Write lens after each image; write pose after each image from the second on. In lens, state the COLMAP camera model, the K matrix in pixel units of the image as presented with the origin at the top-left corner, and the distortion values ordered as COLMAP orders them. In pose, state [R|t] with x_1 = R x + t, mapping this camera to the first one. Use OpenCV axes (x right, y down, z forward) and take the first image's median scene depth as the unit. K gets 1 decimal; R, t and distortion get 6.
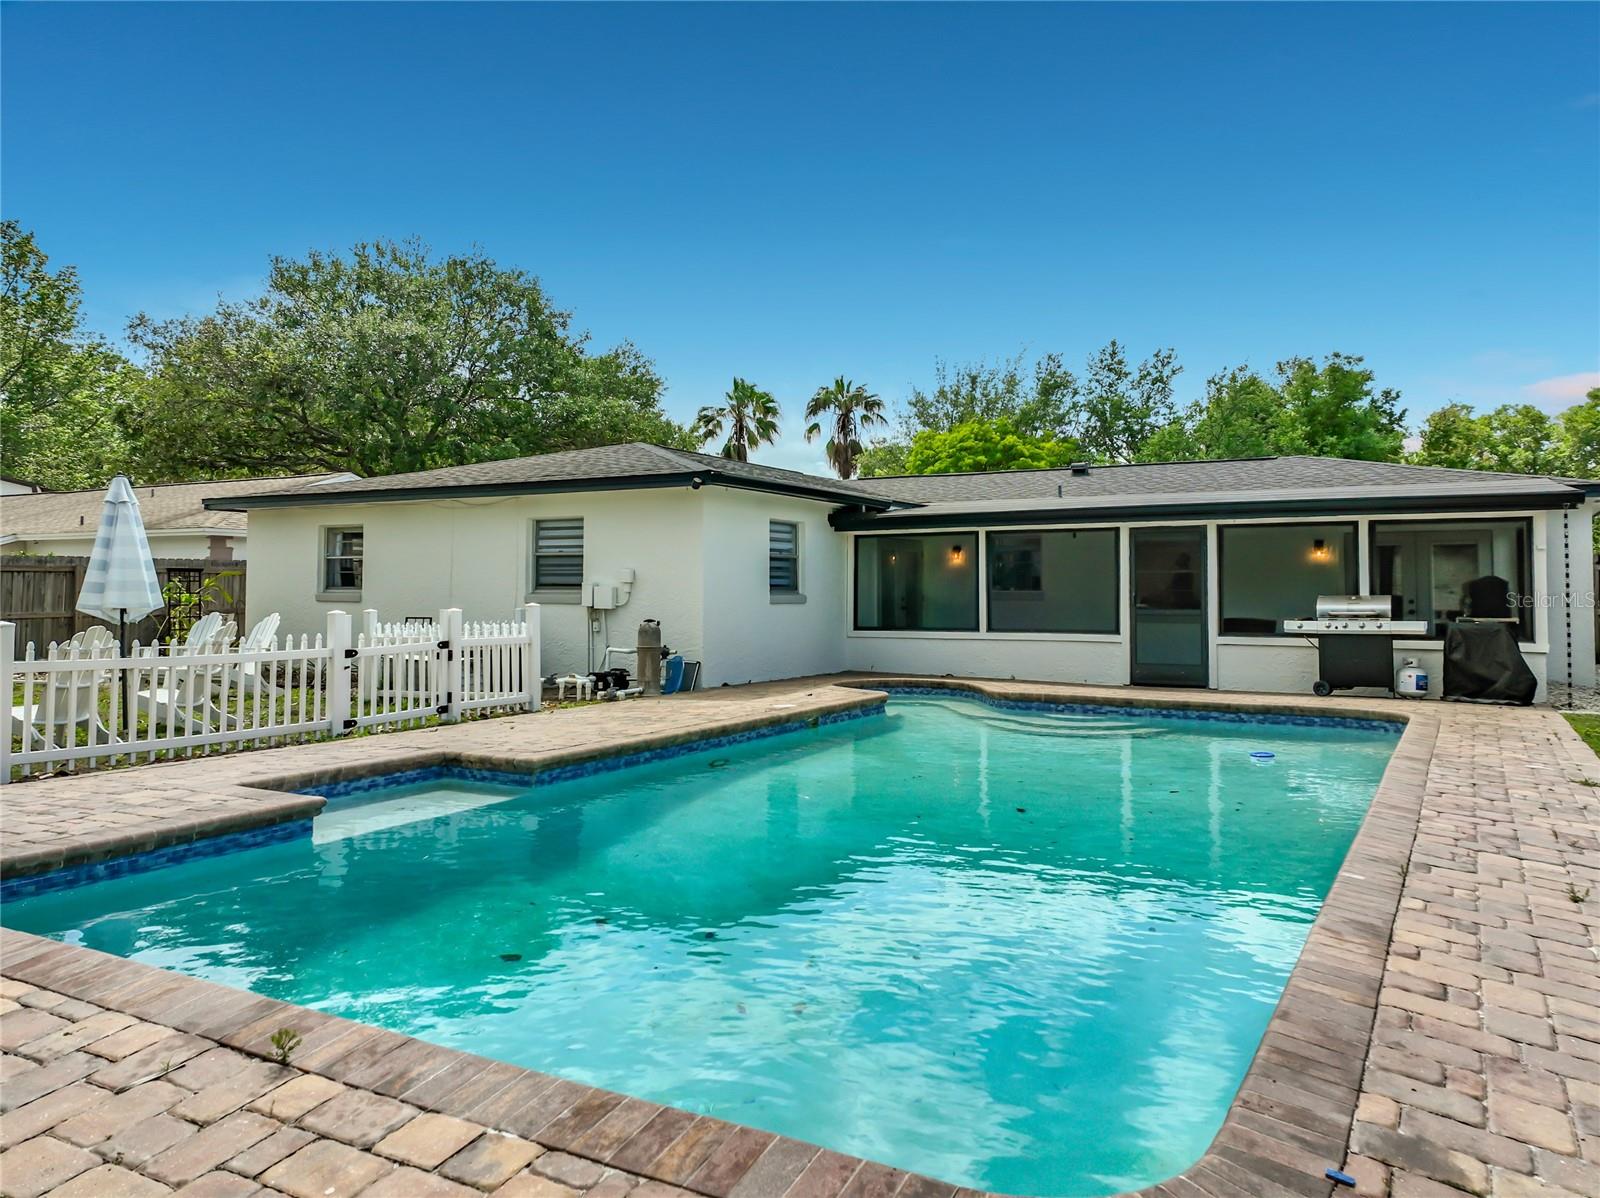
lens RADIAL K [[1129.5, 0, 797.5], [0, 1129.5, 561.9], [0, 0, 1]] dist [0.039891, 0.004431]
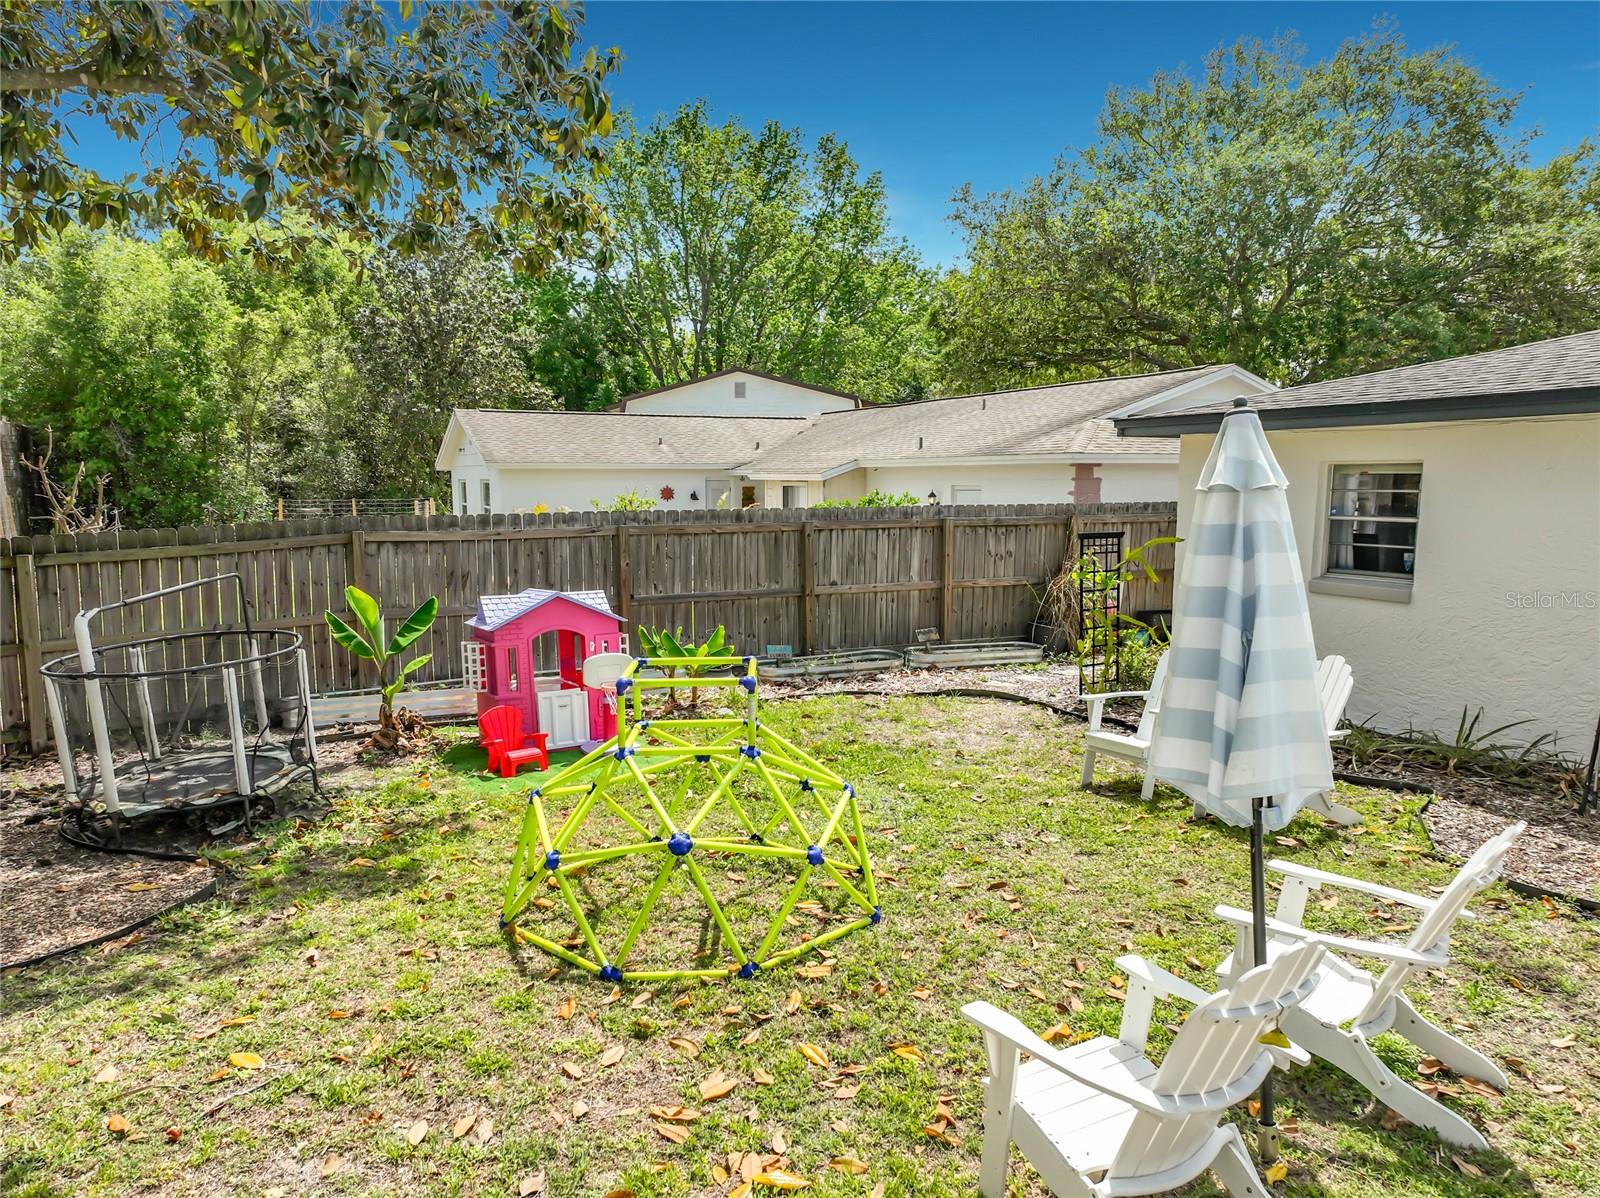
lens RADIAL K [[1120.6, 0, 797.4], [0, 1120.6, 578.3], [0, 0, 1]] dist [0.008820, 0.004384]
pose [[0.815170, 0.044337, -0.577522, -0.148429], [0.023120, 0.993781, 0.108926, -0.020085], [0.578760, -0.102146, 0.809075, 0.185856]]
